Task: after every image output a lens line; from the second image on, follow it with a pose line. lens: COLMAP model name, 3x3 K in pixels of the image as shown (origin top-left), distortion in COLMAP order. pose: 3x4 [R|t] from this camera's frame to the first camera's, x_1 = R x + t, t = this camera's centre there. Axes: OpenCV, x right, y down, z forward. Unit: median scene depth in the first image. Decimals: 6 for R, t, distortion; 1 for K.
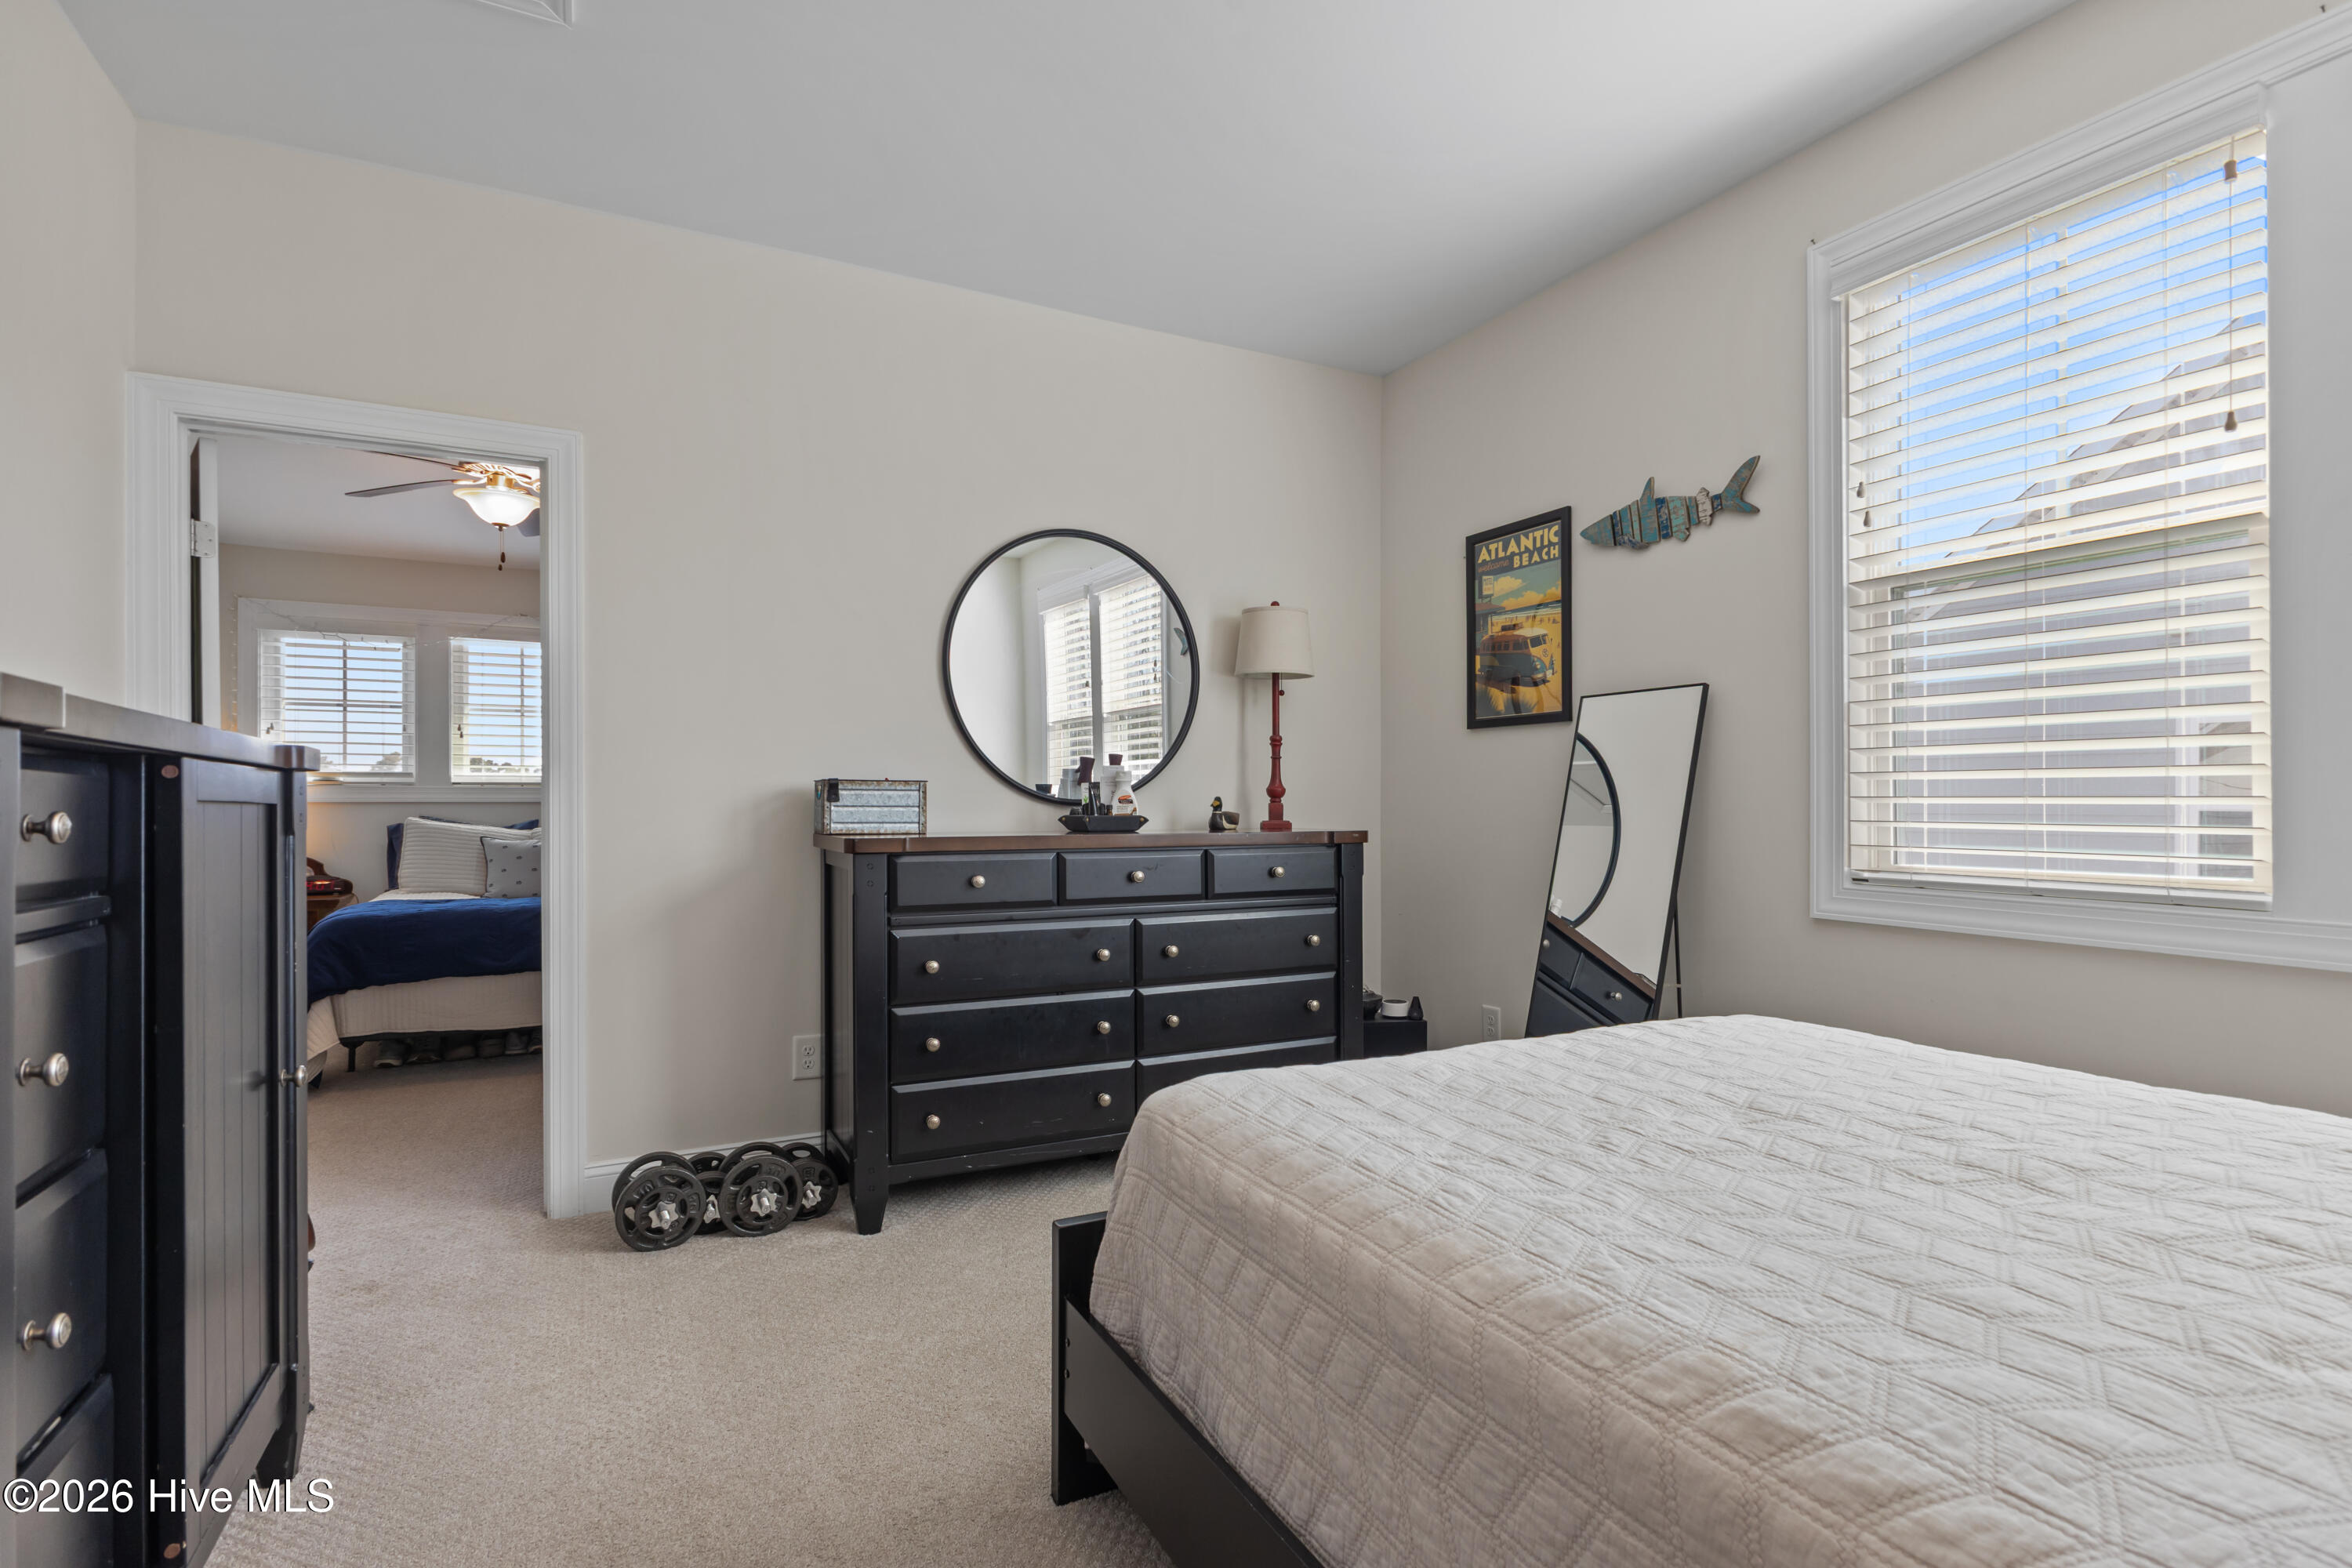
lens RADIAL K [[1113.1, 0, 1174.1], [0, 1113.1, 793.9], [0, 0, 1]] dist [-0.004356, 0.000954]
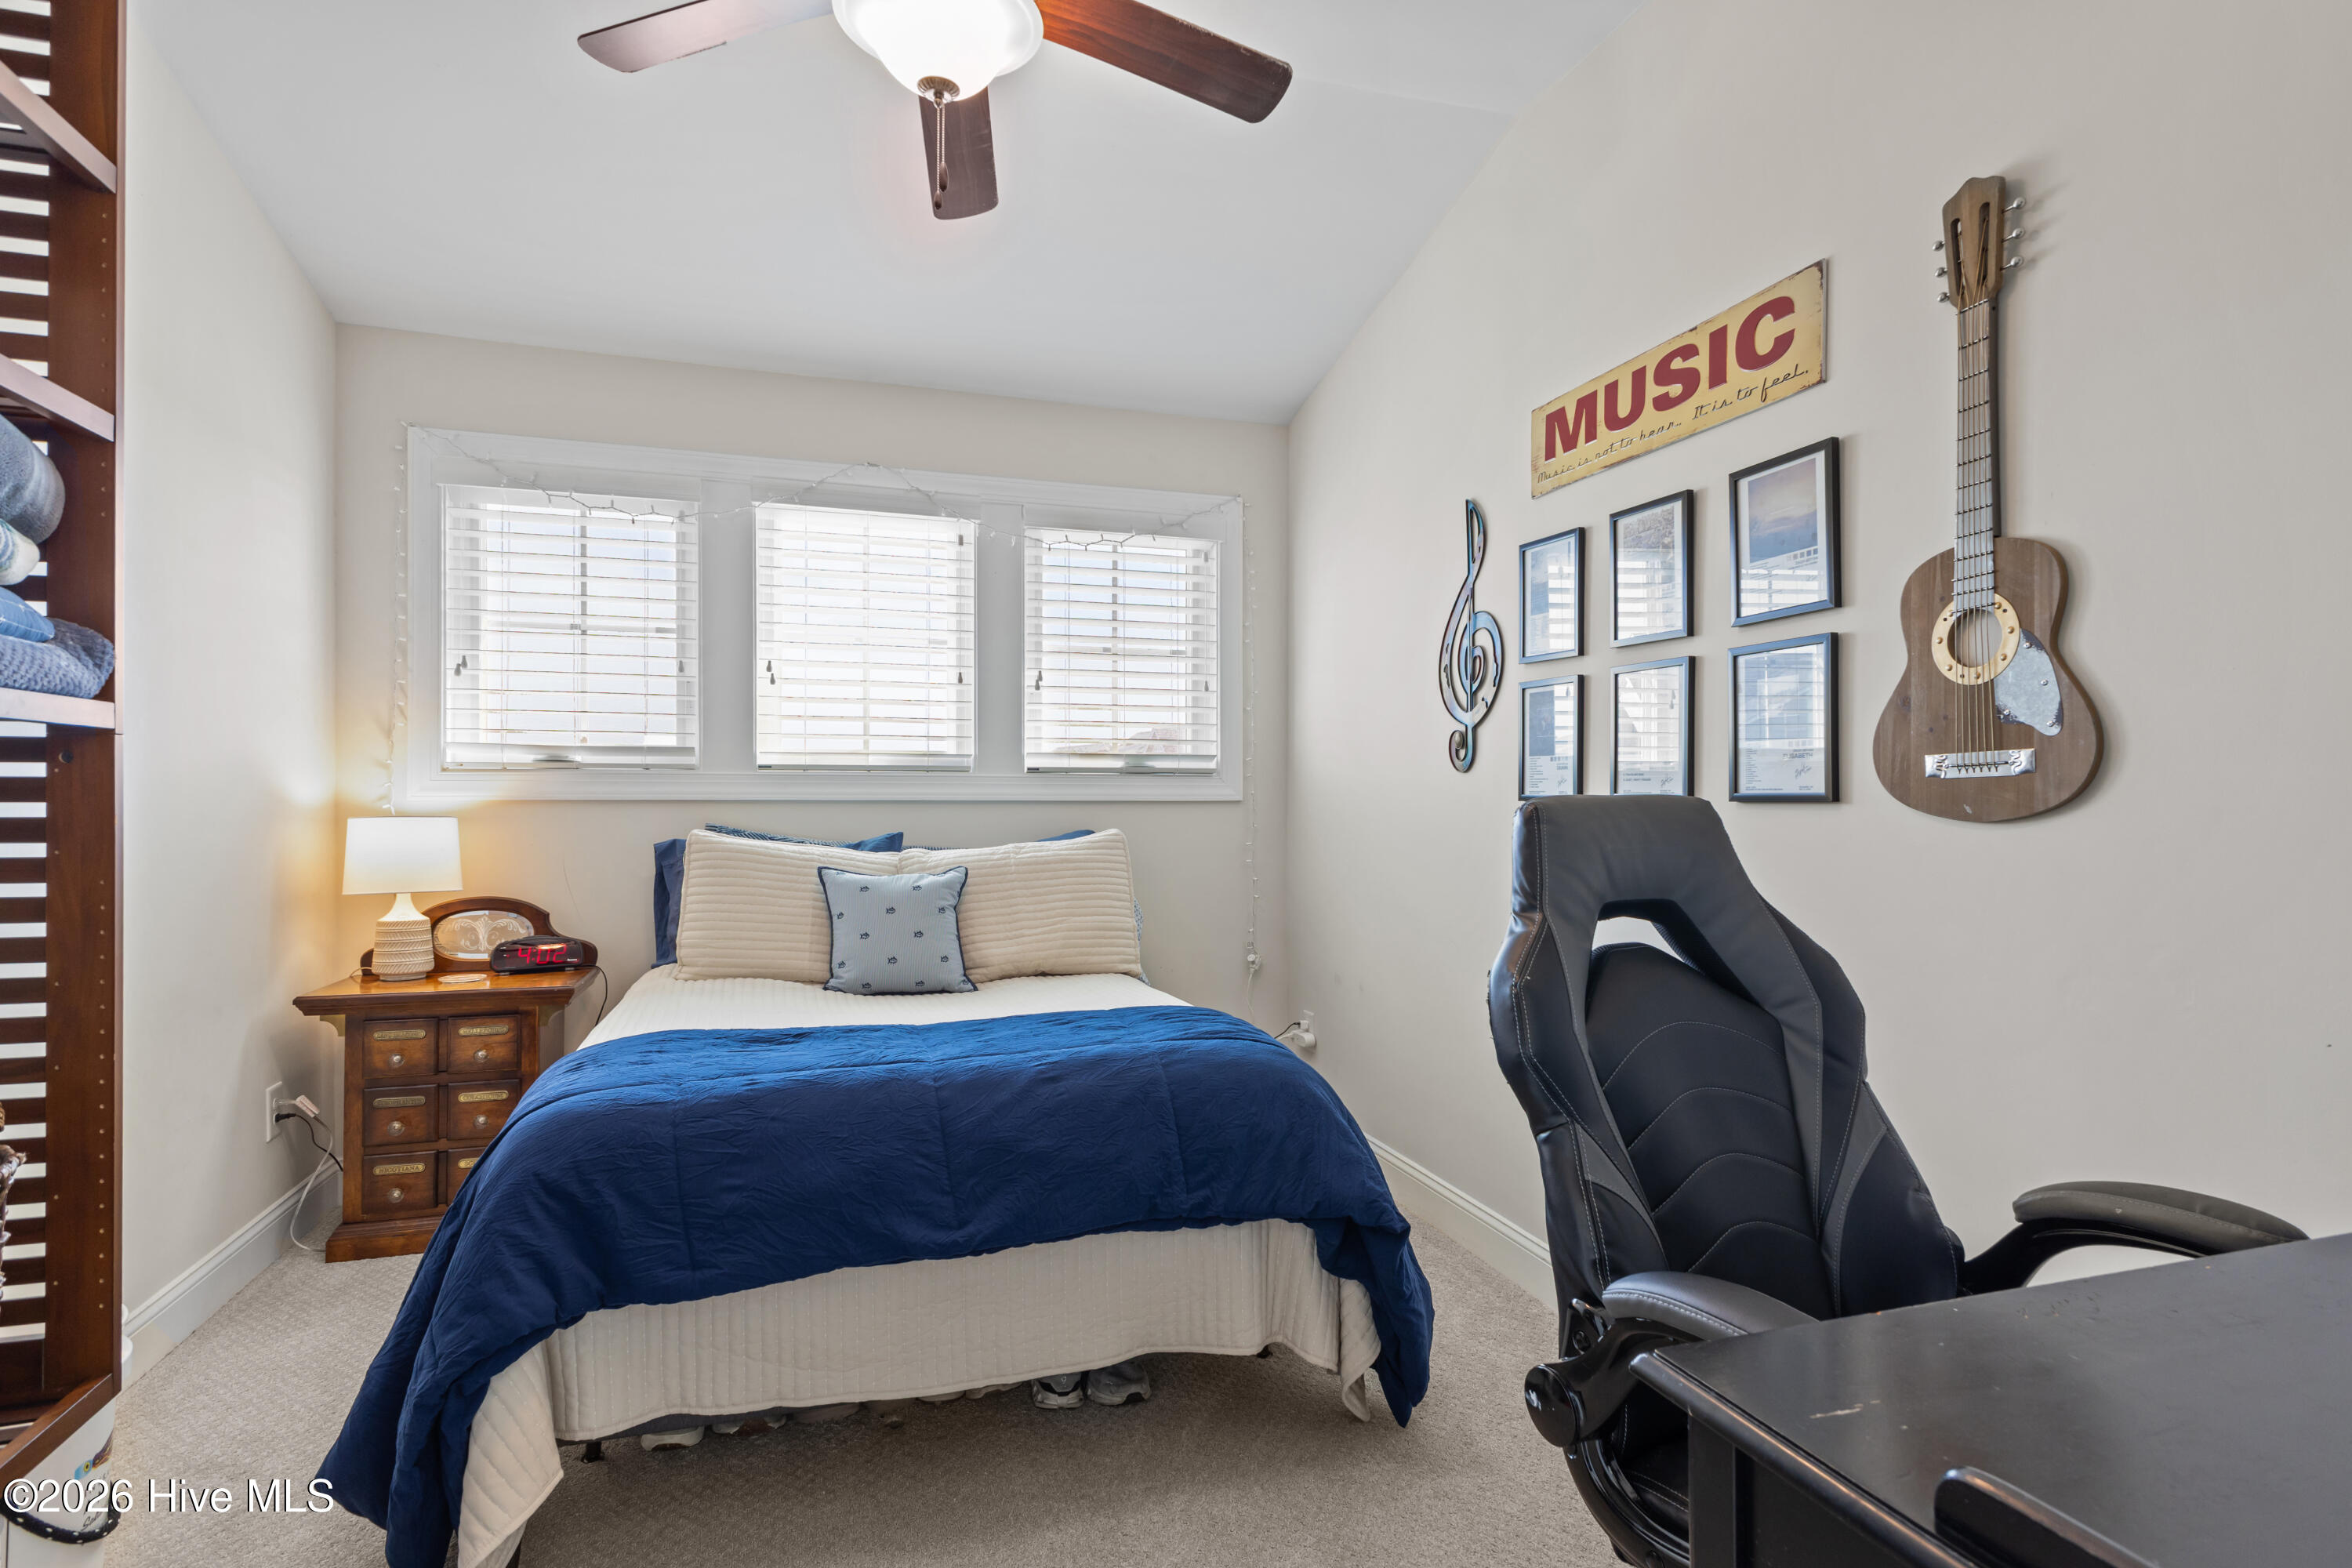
lens RADIAL K [[1196.9, 0, 1179.6], [0, 1196.9, 789.0], [0, 0, 1]] dist [0.002627, 0.000114]
pose [[0.982729, -0.001156, -0.185046, -0.349540], [0.001586, 0.999996, 0.002179, 0.001423], [0.185043, -0.002435, 0.982727, 0.474541]]
